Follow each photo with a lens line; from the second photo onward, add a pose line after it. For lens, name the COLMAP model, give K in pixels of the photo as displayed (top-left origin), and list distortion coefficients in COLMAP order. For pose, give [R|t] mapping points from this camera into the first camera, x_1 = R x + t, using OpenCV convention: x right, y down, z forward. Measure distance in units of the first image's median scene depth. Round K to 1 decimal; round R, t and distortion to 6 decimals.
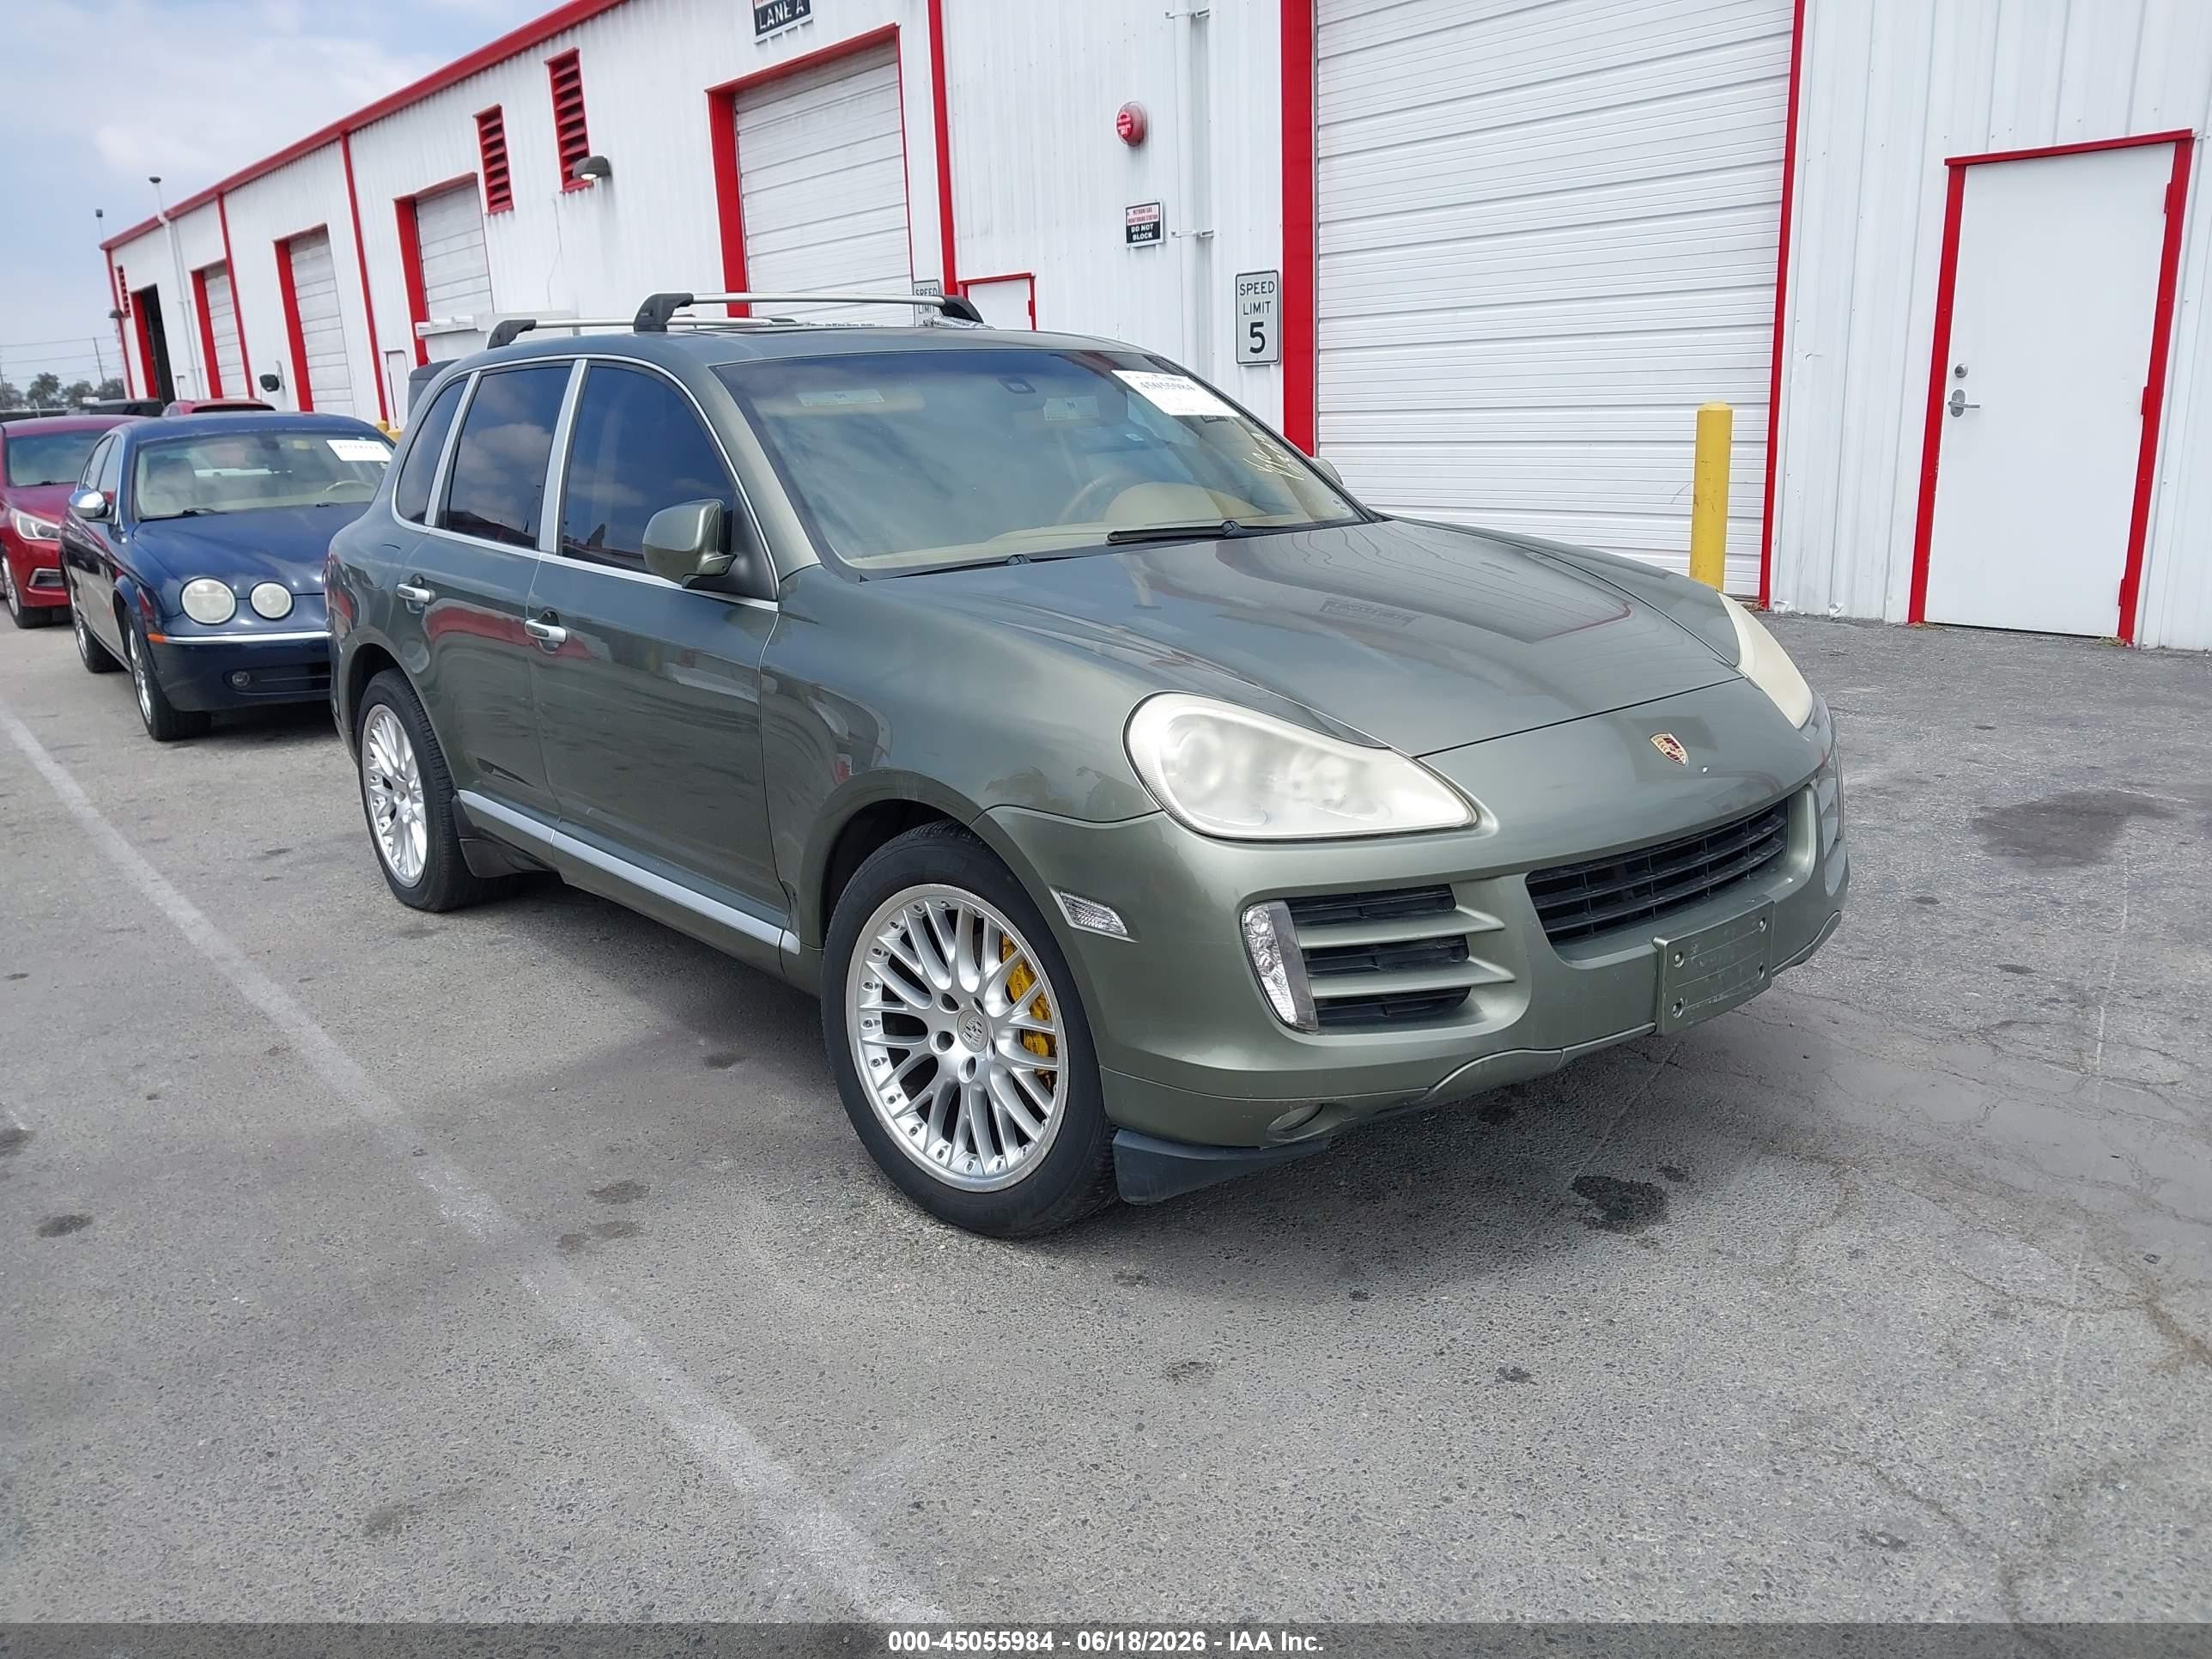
lens RADIAL K [[1736.0, 0, 1154.2], [0, 1736.0, 836.4], [0, 0, 1]] dist [0.024000, -0.019692]
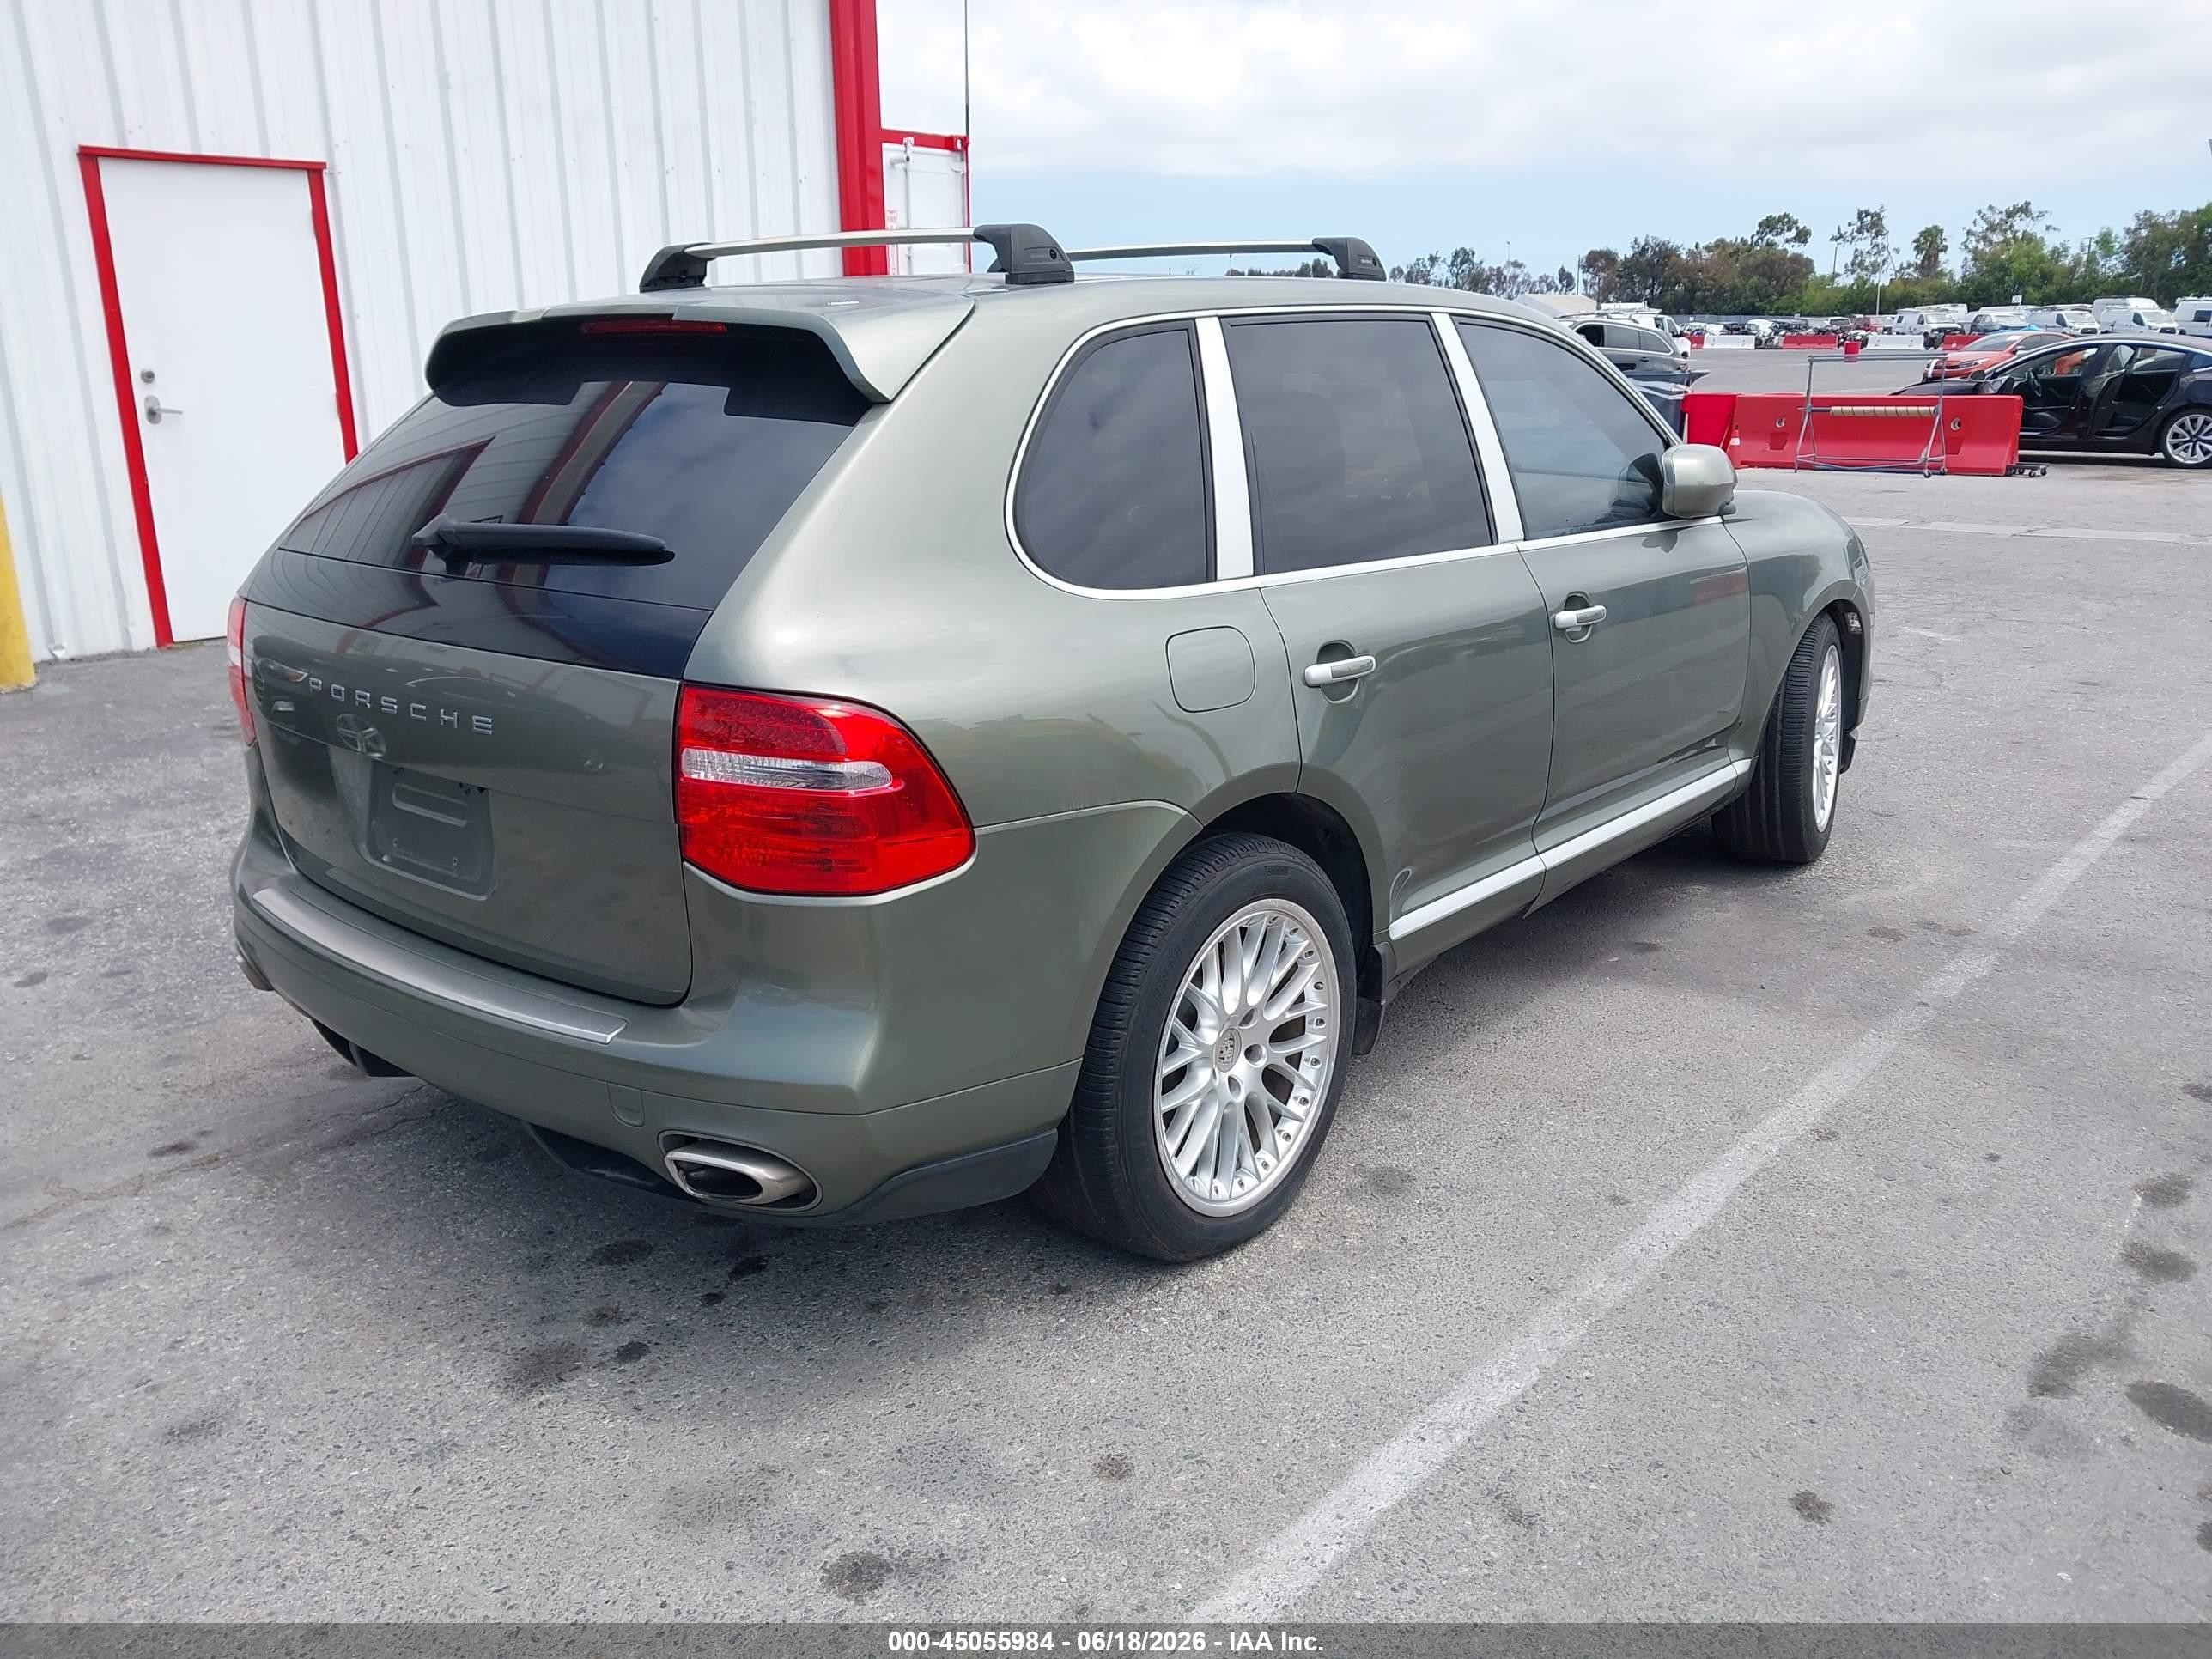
lens RADIAL K [[1736.0, 0, 1100.2], [0, 1736.0, 828.8], [0, 0, 1]] dist [0.024000, -0.019692]
pose [[-0.164449, -0.242666, 0.956070, -0.981399], [0.265342, 0.922654, 0.279825, -0.277593], [-0.950026, 0.299703, -0.087340, 1.098812]]
